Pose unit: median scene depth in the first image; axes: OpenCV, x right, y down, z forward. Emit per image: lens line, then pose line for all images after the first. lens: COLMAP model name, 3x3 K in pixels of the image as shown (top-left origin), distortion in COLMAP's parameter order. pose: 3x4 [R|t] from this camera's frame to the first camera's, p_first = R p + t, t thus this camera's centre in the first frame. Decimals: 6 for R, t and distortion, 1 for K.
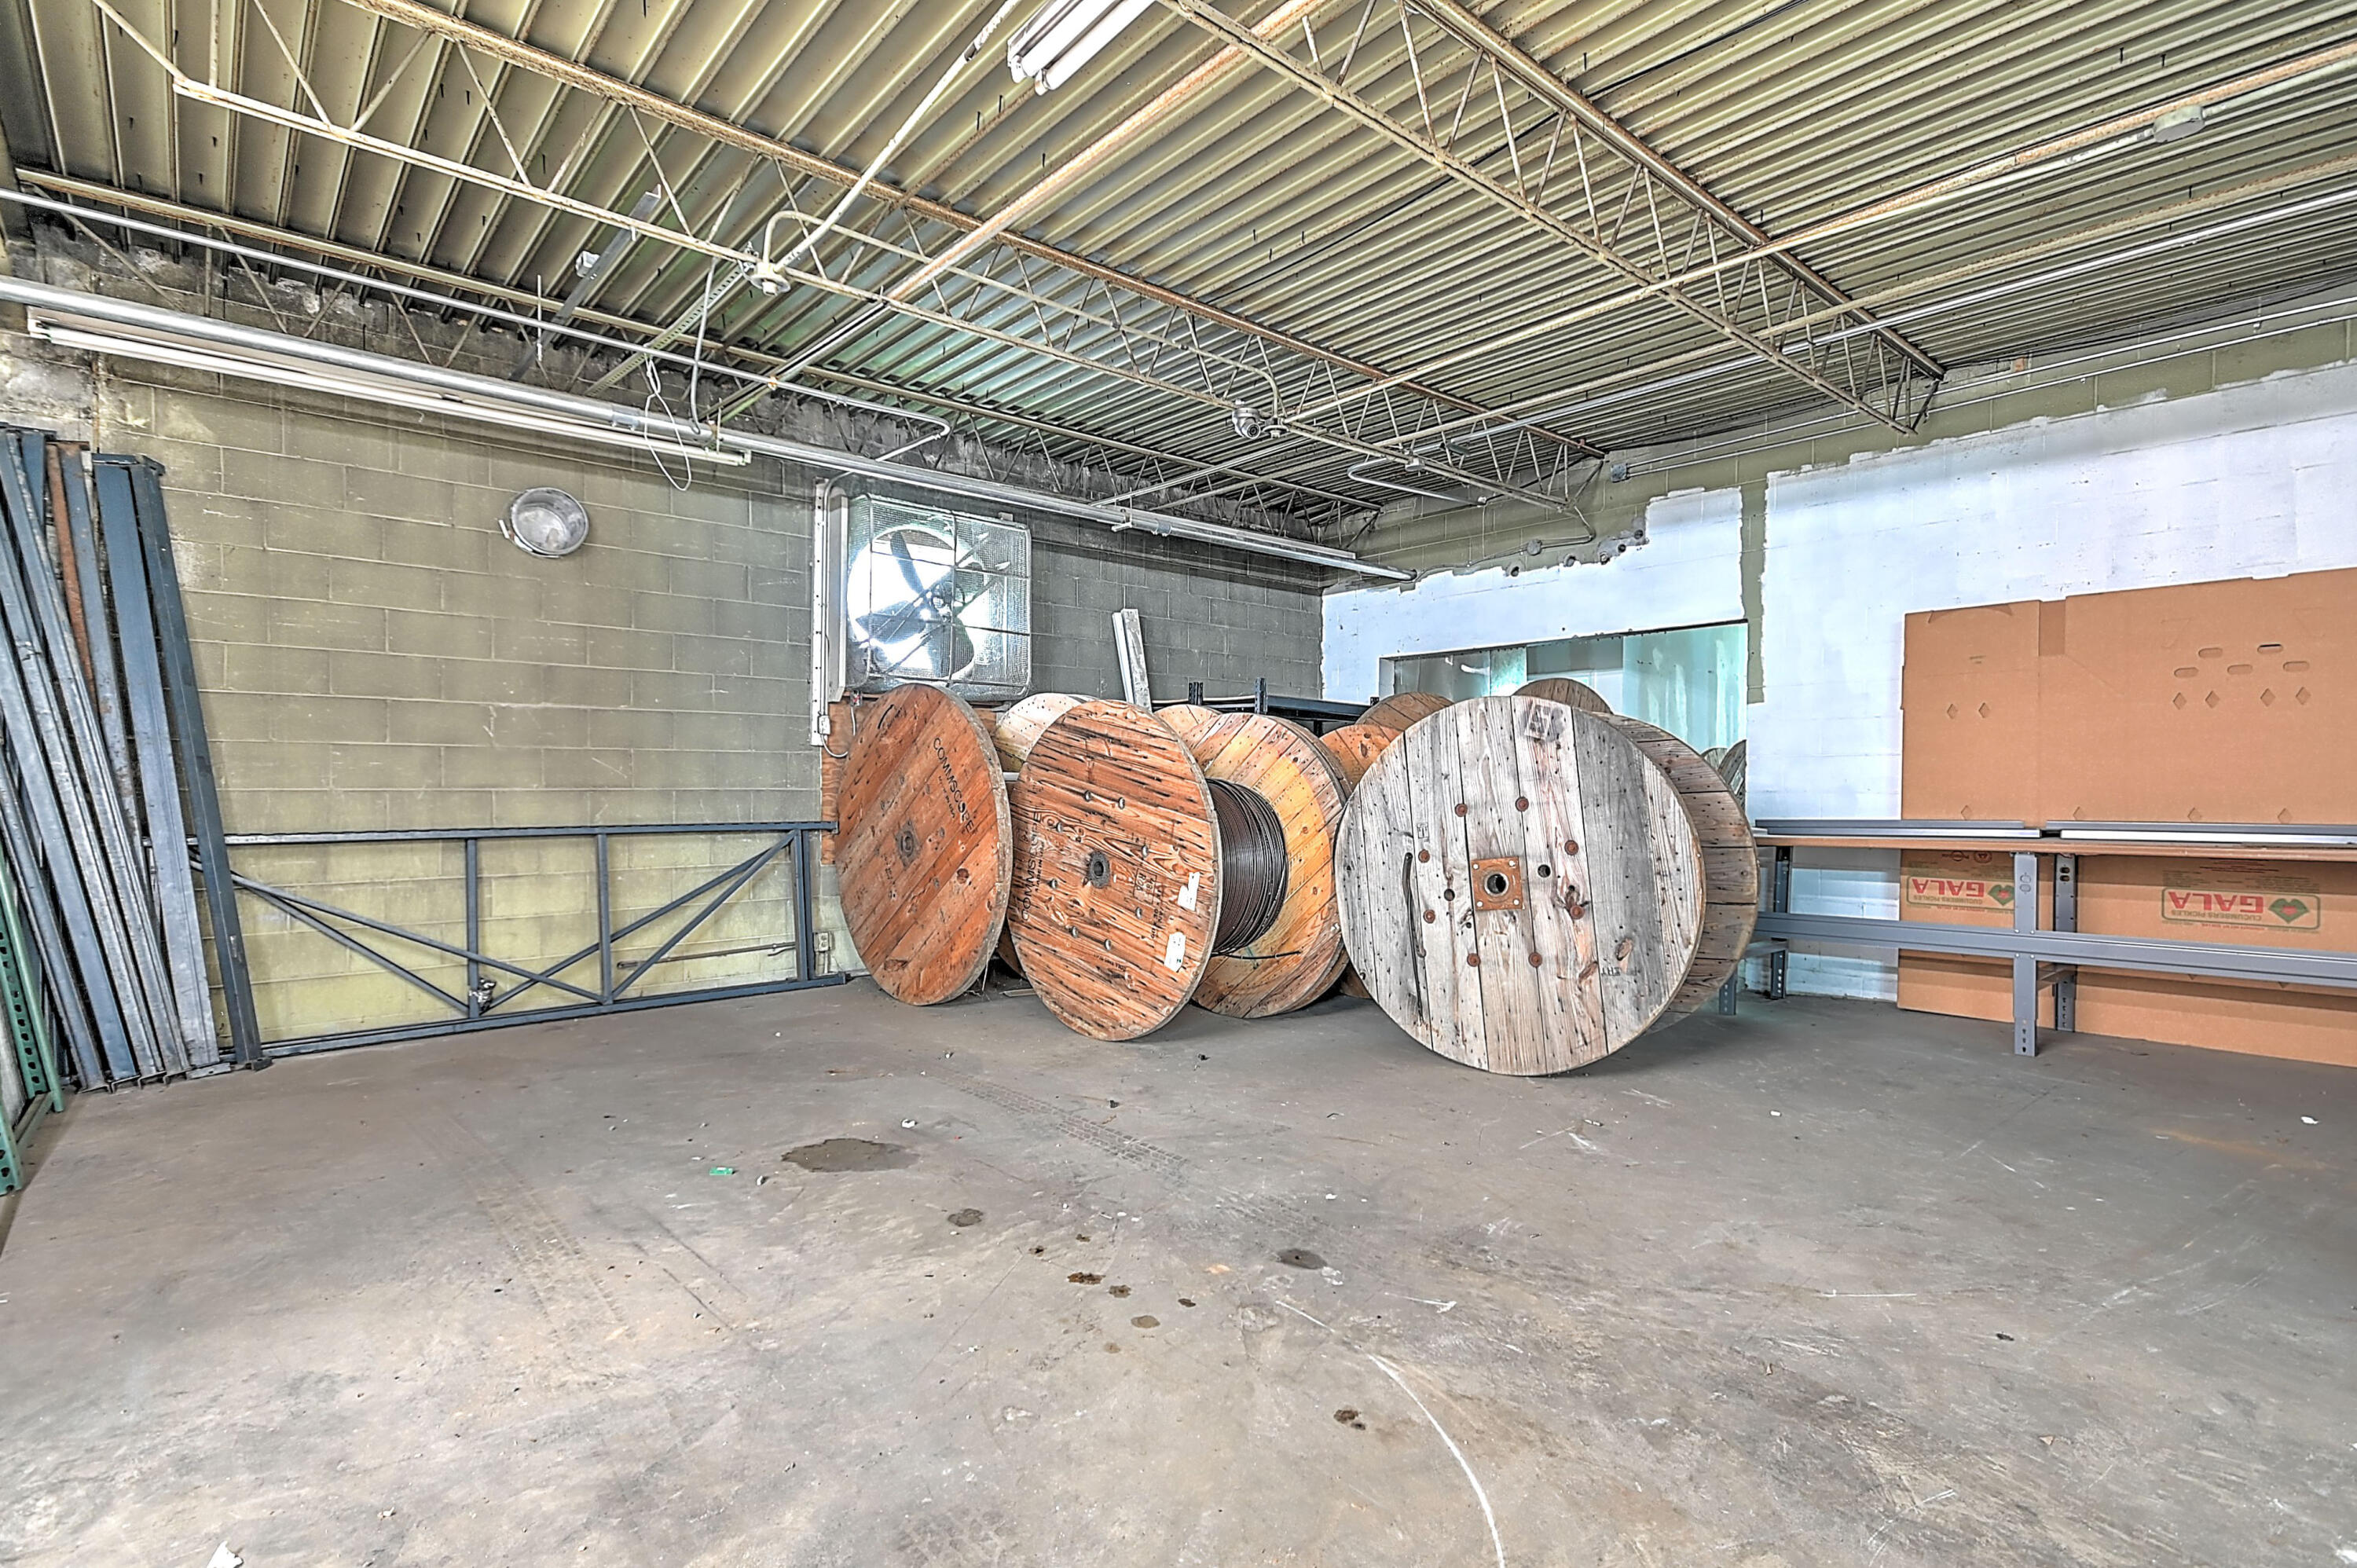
lens RADIAL K [[1098.0, 0, 1175.3], [0, 1098.0, 781.3], [0, 0, 1]] dist [0.005757, 0.000183]
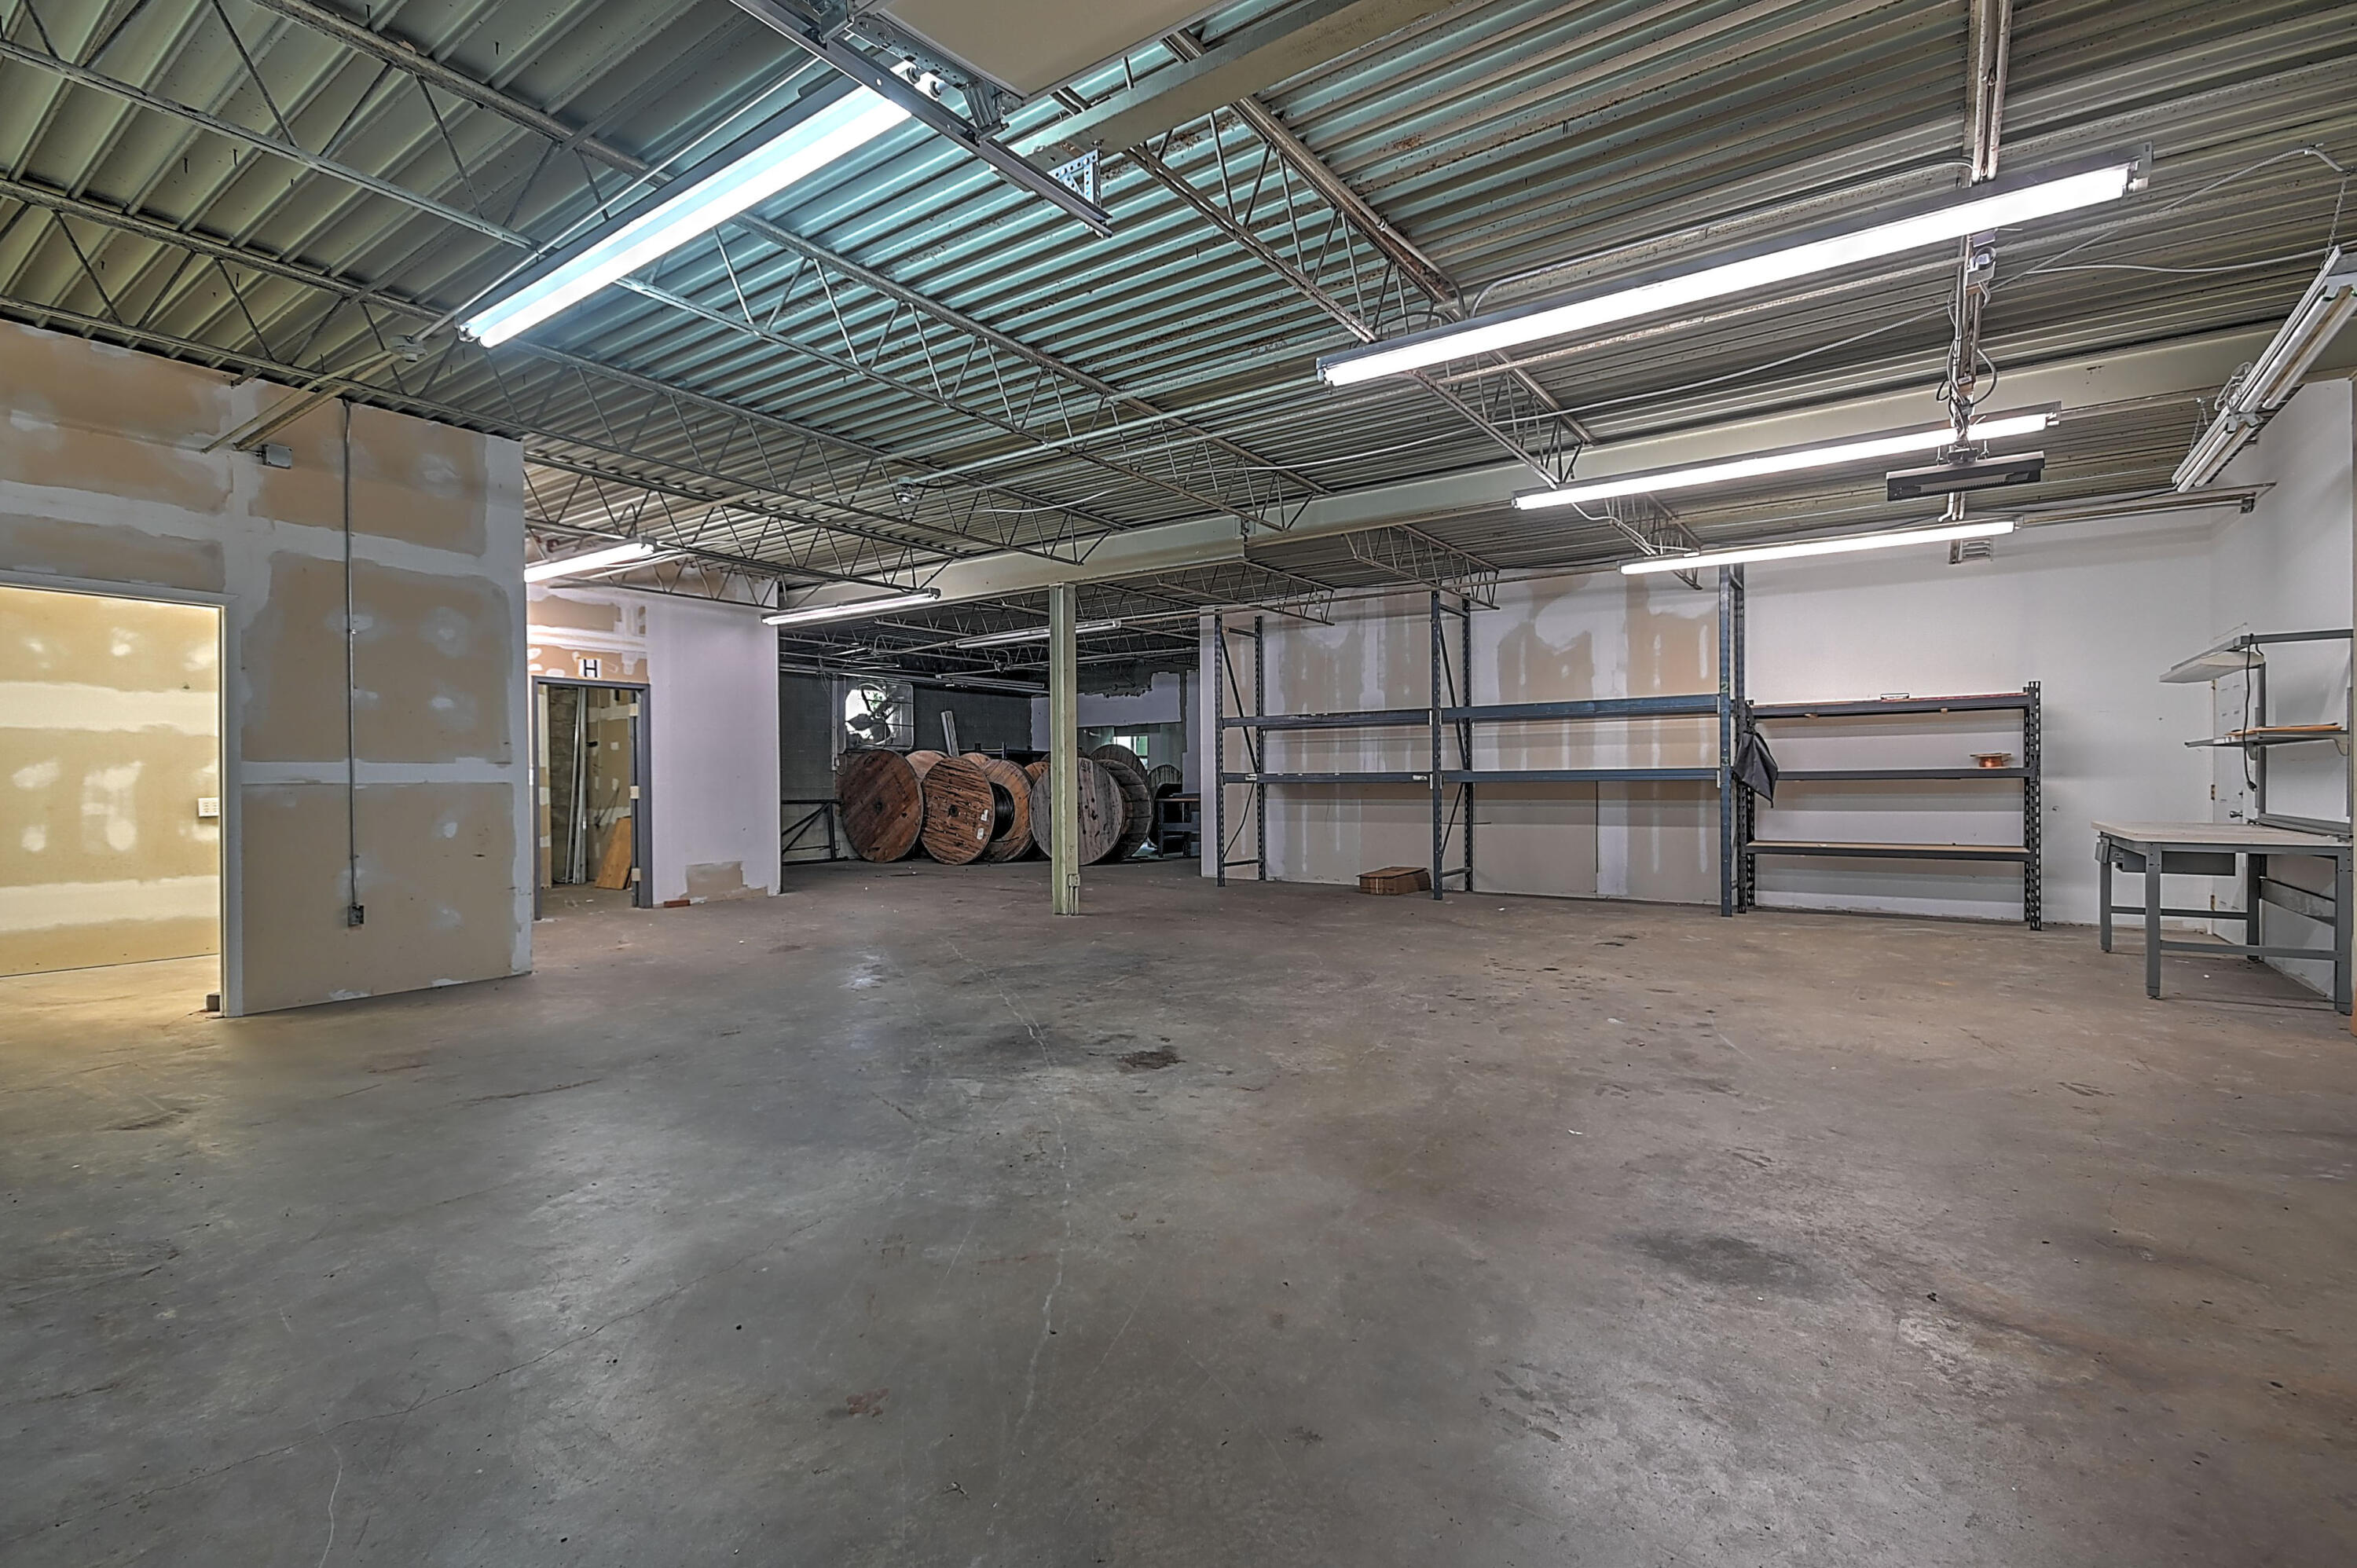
lens RADIAL K [[1074.8, 0, 1153.6], [0, 1074.8, 784.6], [0, 0, 1]] dist [0.011702, -0.000242]
pose [[0.975057, -0.008957, 0.221772, -0.167099], [0.008871, 0.999960, 0.001384, 0.004327], [-0.221775, 0.000618, 0.975098, -1.827189]]
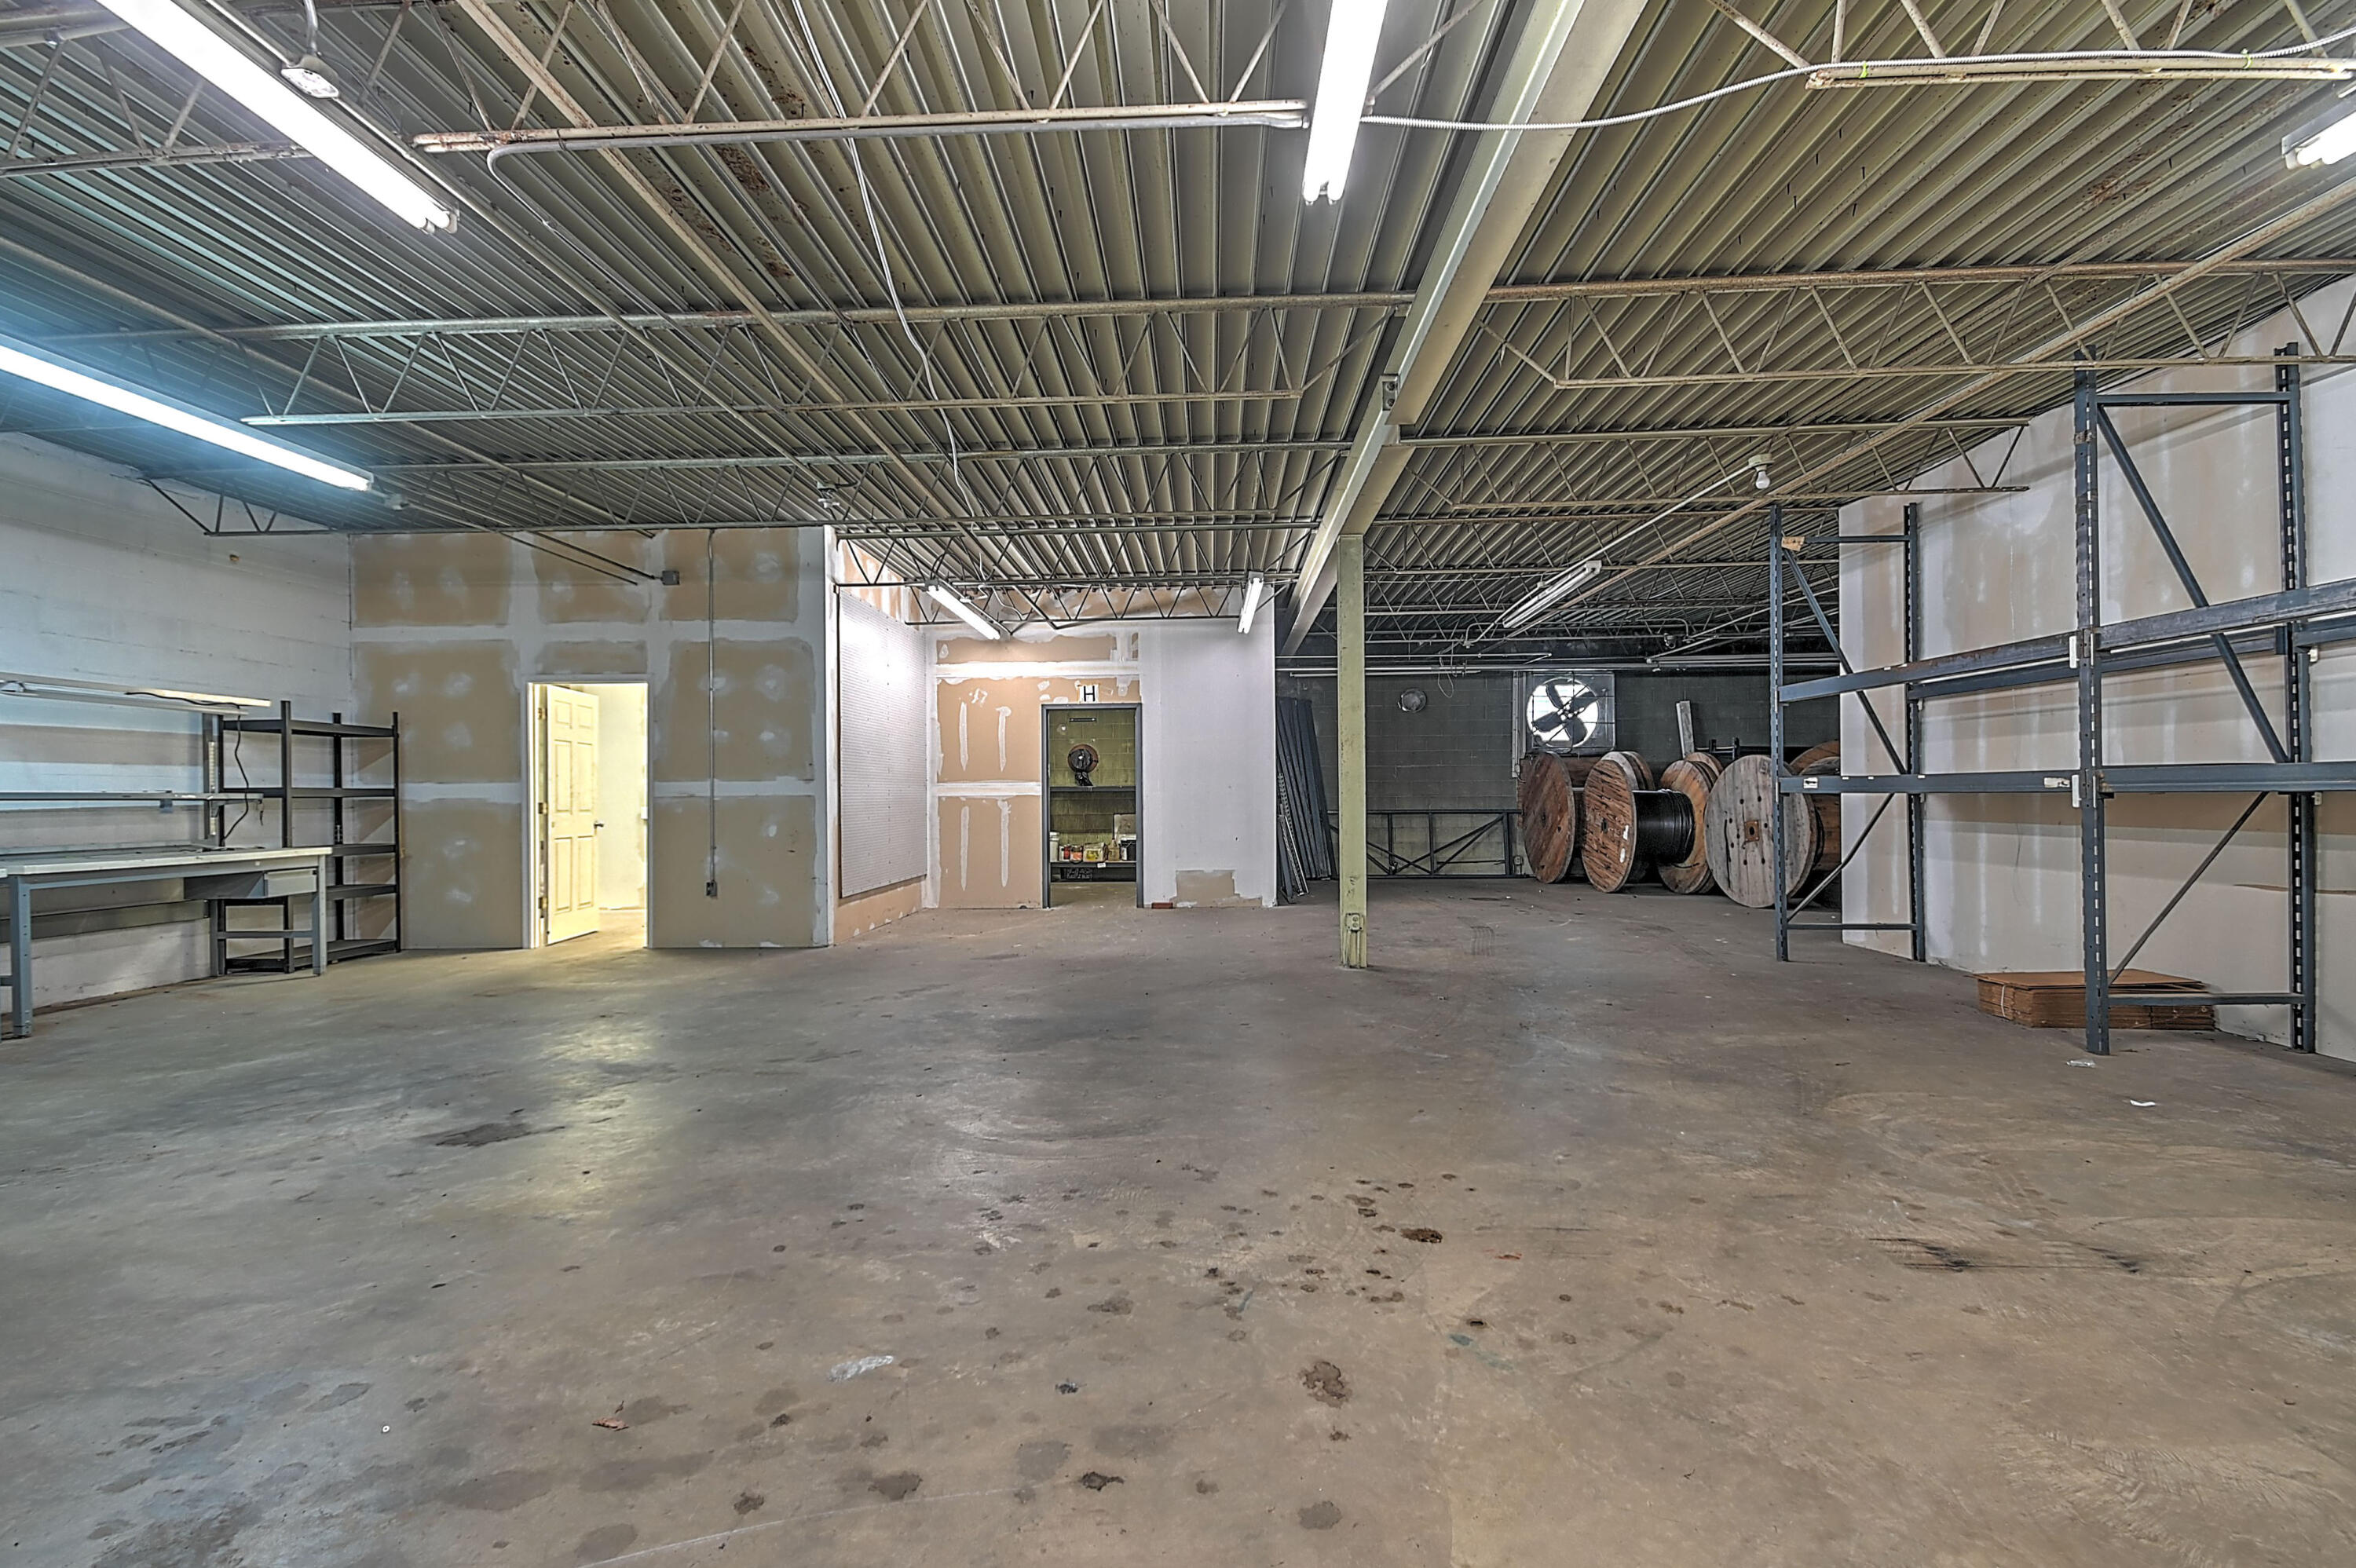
lens RADIAL K [[1032.8, 0, 1166.9], [0, 1032.8, 784.2], [0, 0, 1]] dist [0.001237, -0.002350]
pose [[0.718344, -0.015428, -0.695517, 0.745891], [0.008863, 0.999876, -0.013026, 0.004863], [0.695631, 0.003193, 0.718392, -1.220902]]
